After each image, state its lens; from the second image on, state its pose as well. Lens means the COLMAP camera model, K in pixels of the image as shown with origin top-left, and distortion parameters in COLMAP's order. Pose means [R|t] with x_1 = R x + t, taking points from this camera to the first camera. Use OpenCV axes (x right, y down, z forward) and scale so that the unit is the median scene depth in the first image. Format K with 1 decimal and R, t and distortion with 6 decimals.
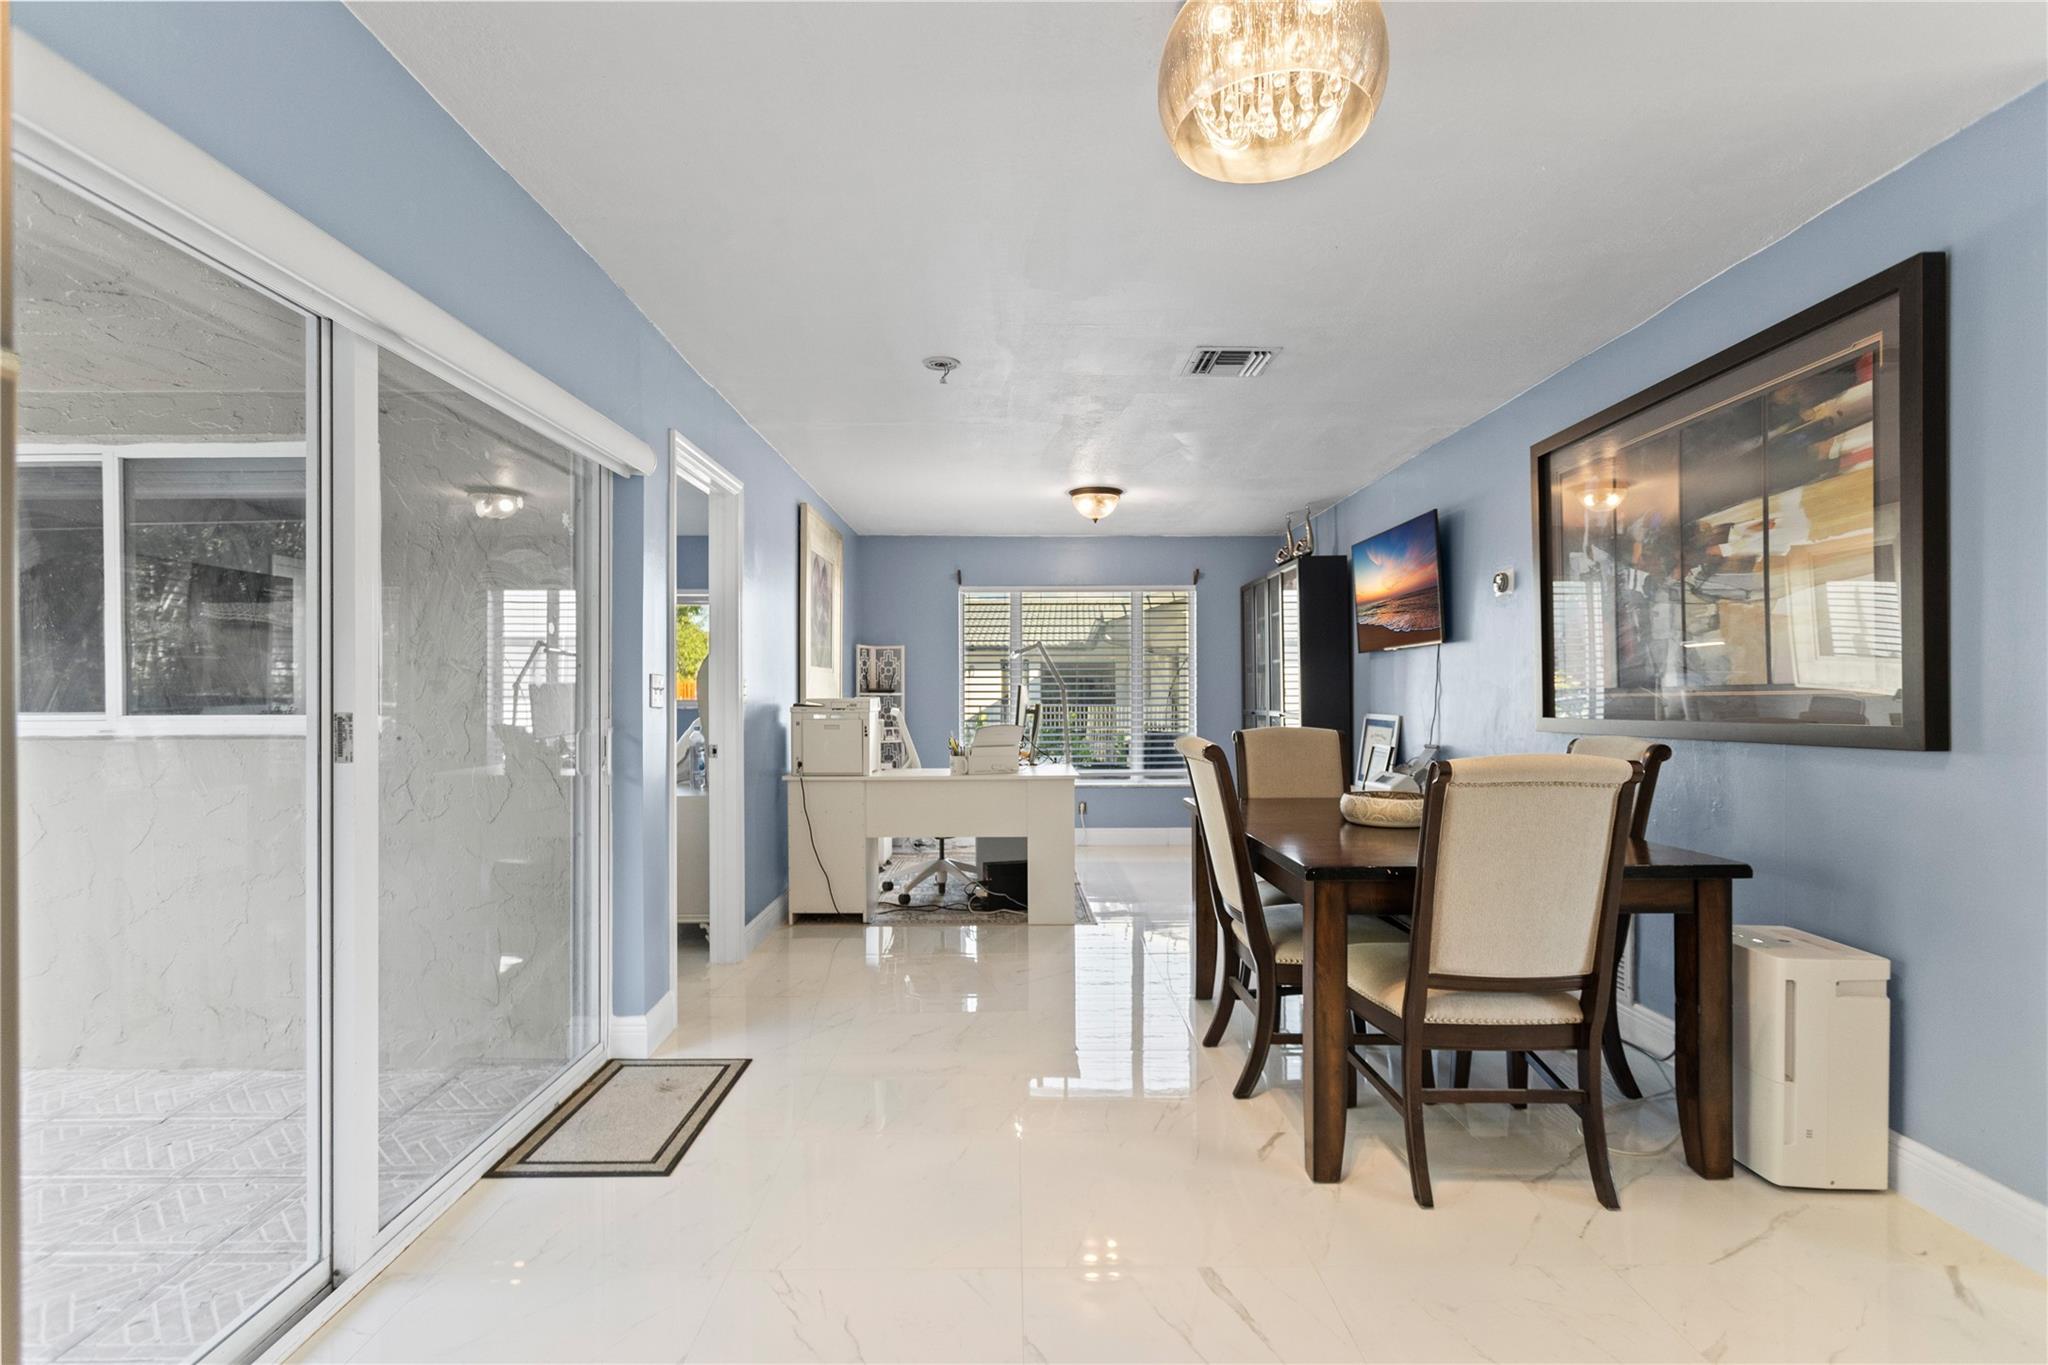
lens RADIAL K [[980.2, 0, 1004.1], [0, 980.2, 697.3], [0, 0, 1]] dist [0.002072, 0.002902]
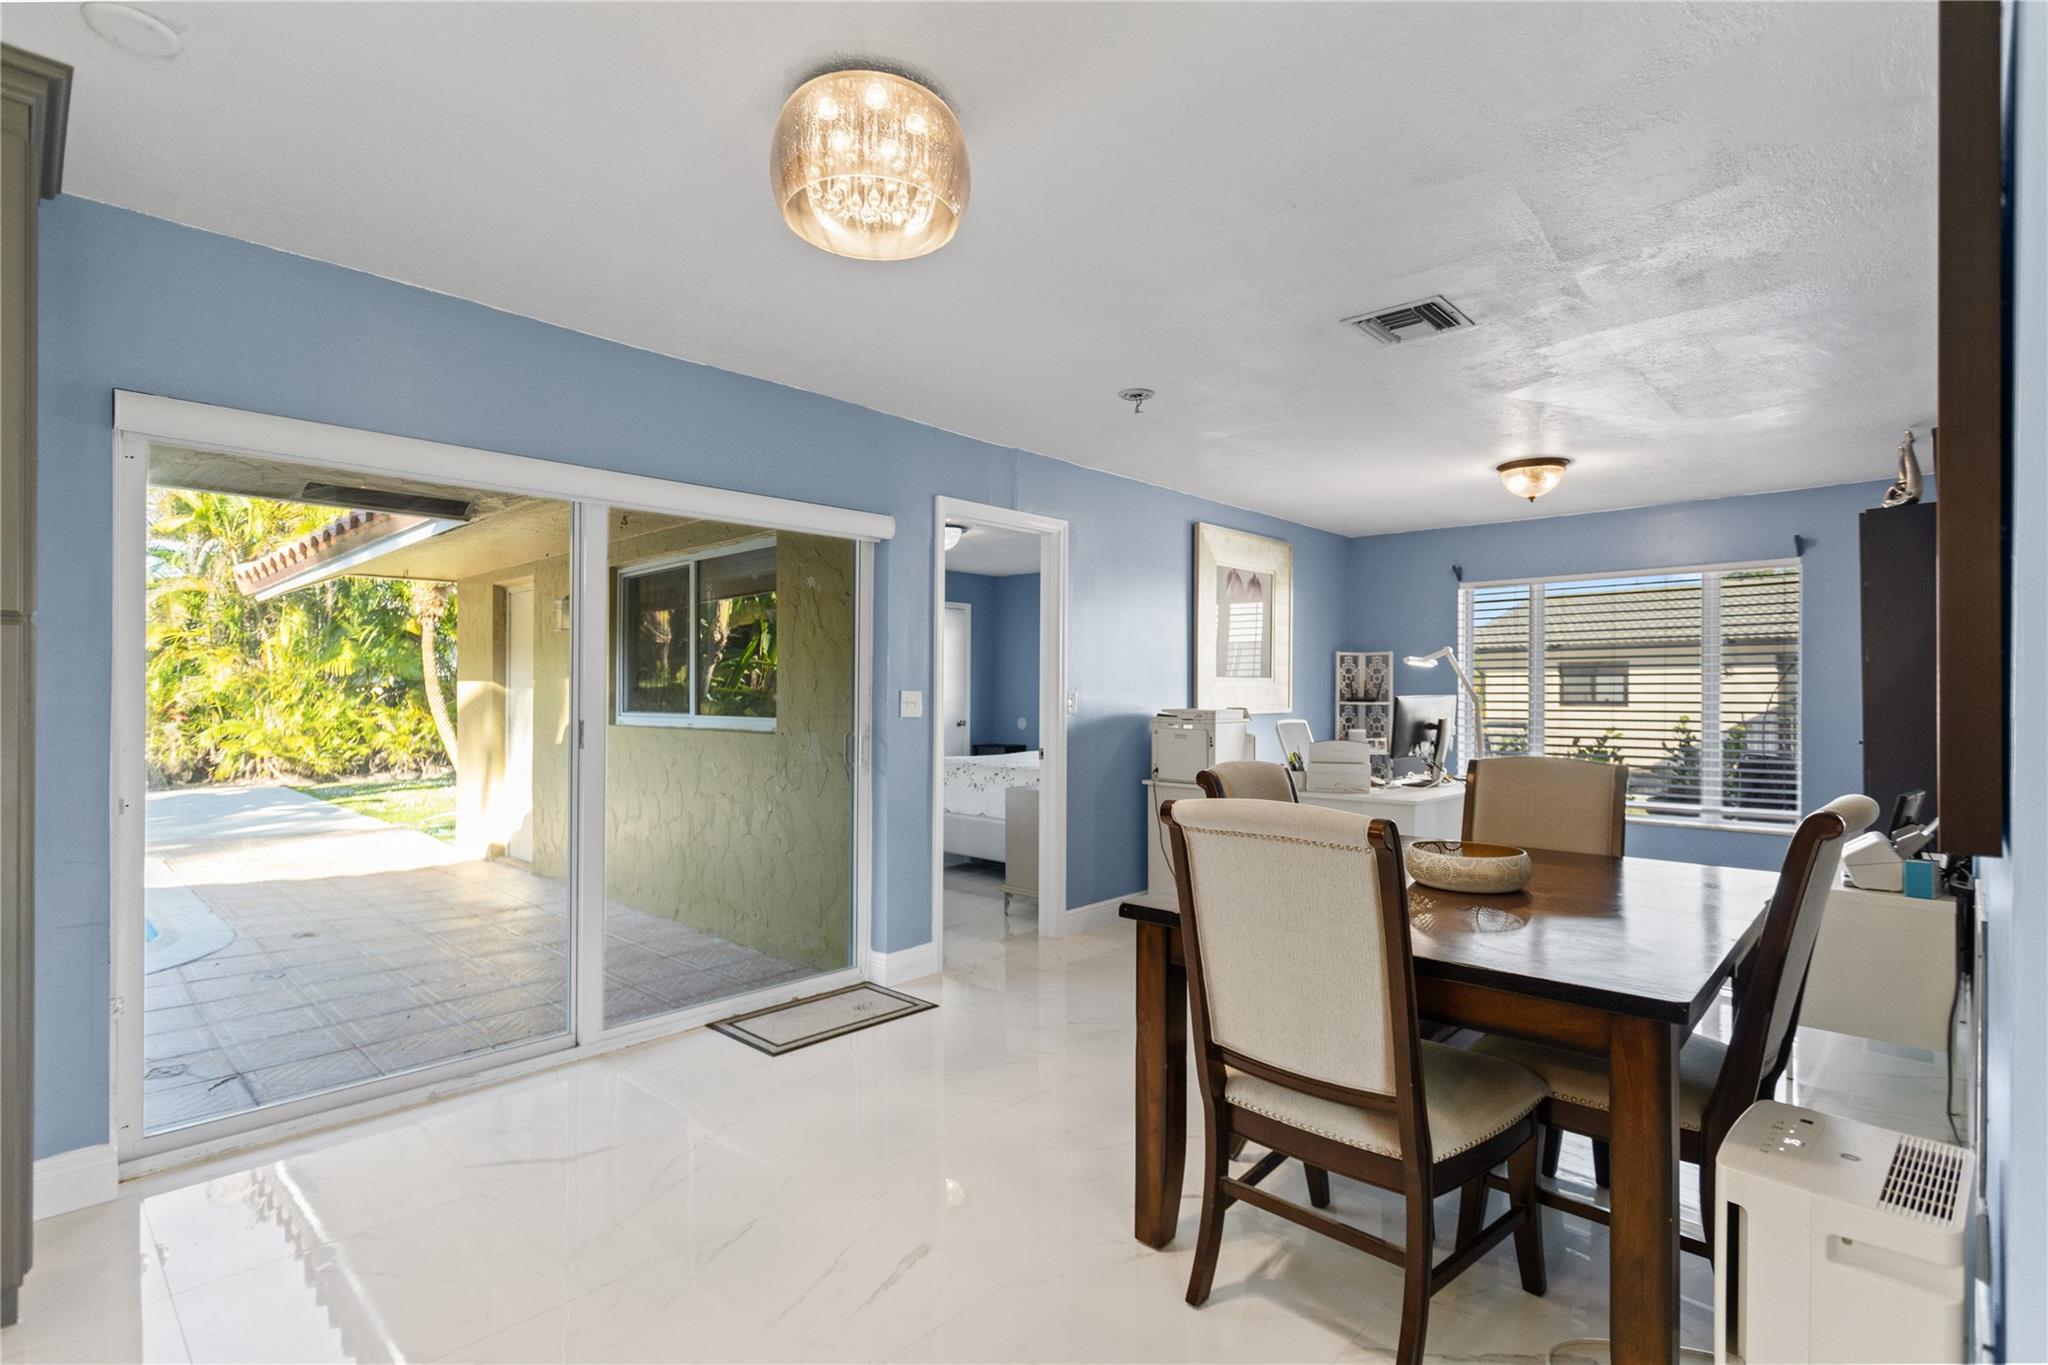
lens RADIAL K [[980.2, 0, 1013.6], [0, 980.2, 693.6], [0, 0, 1]] dist [0.002072, 0.002902]
pose [[0.723743, 0.004388, -0.690056, 0.400108], [-0.007632, 0.999970, -0.001646, -0.011852], [0.690028, 0.006458, 0.723754, 0.106974]]
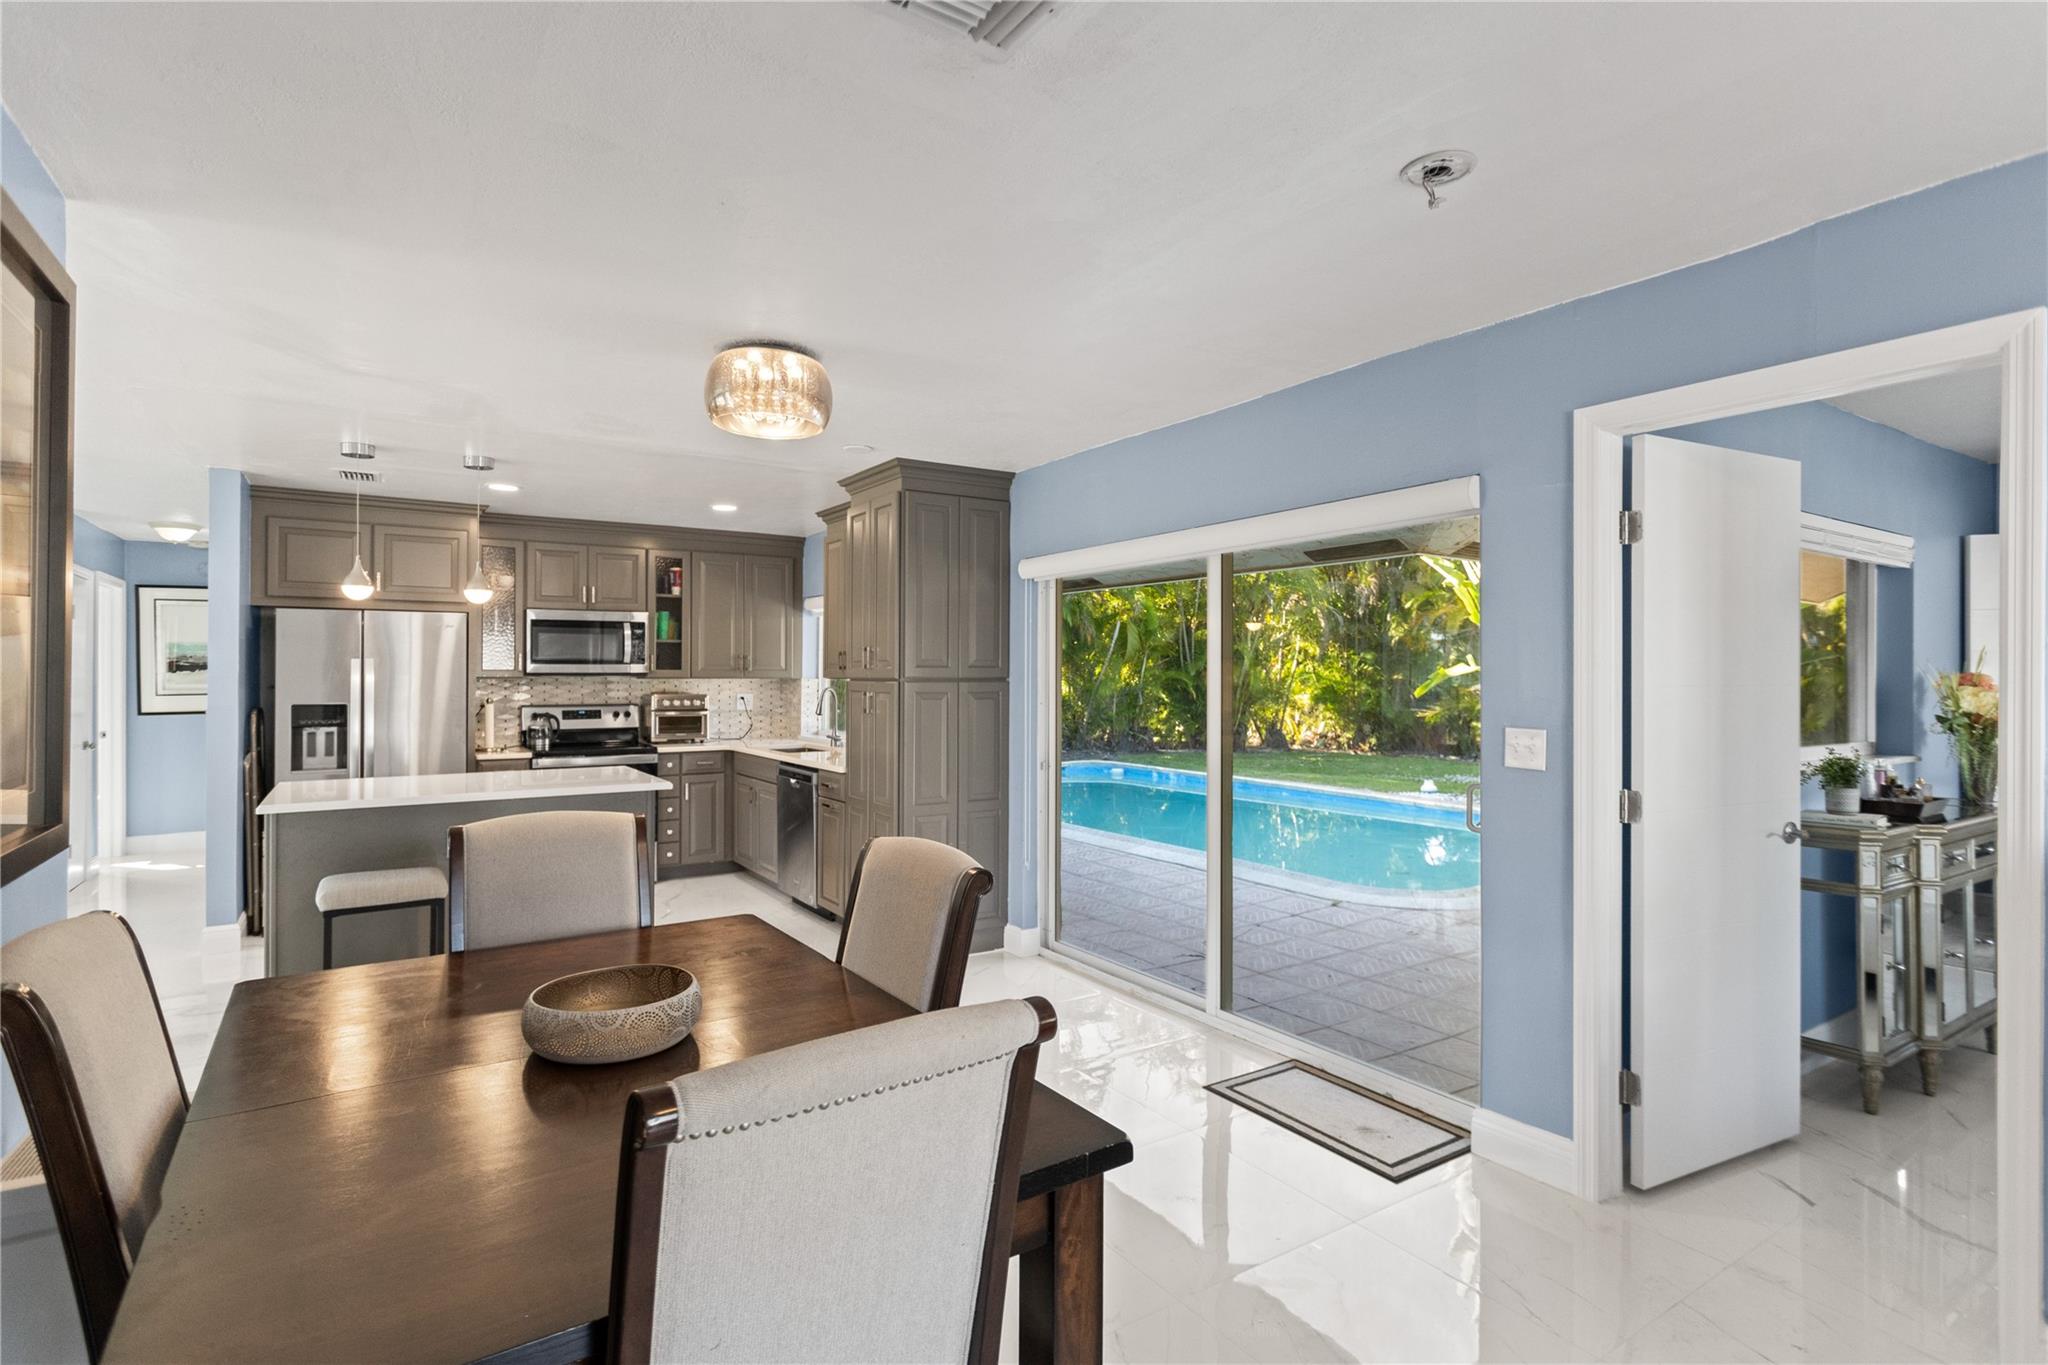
lens RADIAL K [[980.2, 0, 1012.3], [0, 980.2, 663.2], [0, 0, 1]] dist [0.002072, 0.002902]
pose [[-0.835487, -0.007536, -0.549459, 0.301752], [-0.002465, 0.999947, -0.009966, -0.044692], [0.549505, -0.006973, -0.835462, 0.937821]]
